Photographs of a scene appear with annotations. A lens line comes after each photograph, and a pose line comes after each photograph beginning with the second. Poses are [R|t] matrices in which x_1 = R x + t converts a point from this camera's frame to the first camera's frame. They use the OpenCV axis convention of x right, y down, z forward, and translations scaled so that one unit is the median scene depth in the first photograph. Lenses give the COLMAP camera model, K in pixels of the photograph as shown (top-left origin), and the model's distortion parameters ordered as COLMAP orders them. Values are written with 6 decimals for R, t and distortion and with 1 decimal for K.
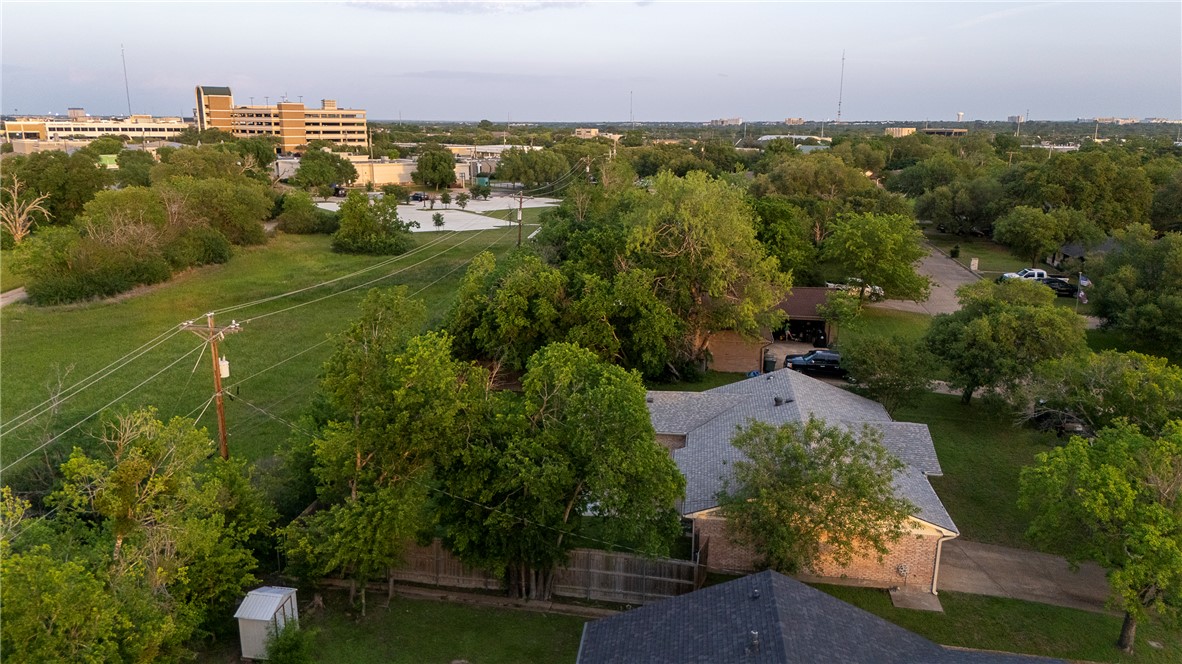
lens RADIAL K [[861.4, 0, 588.8], [0, 861.4, 330.1], [0, 0, 1]] dist [0.058077, -0.059290]
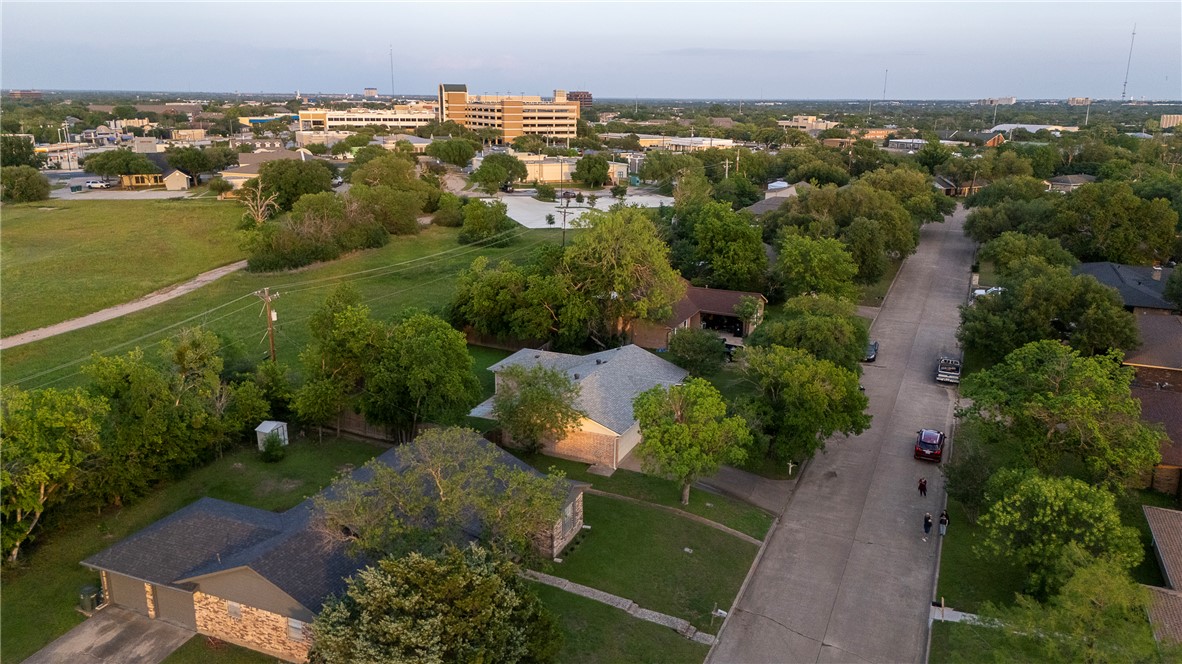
lens RADIAL K [[861.4, 0, 588.8], [0, 861.4, 330.1], [0, 0, 1]] dist [0.058077, -0.059290]
pose [[0.961006, 0.074551, -0.266289, 0.079396], [-0.068300, 0.997130, 0.032675, -0.003721], [0.267961, -0.013213, 0.963339, -0.071246]]
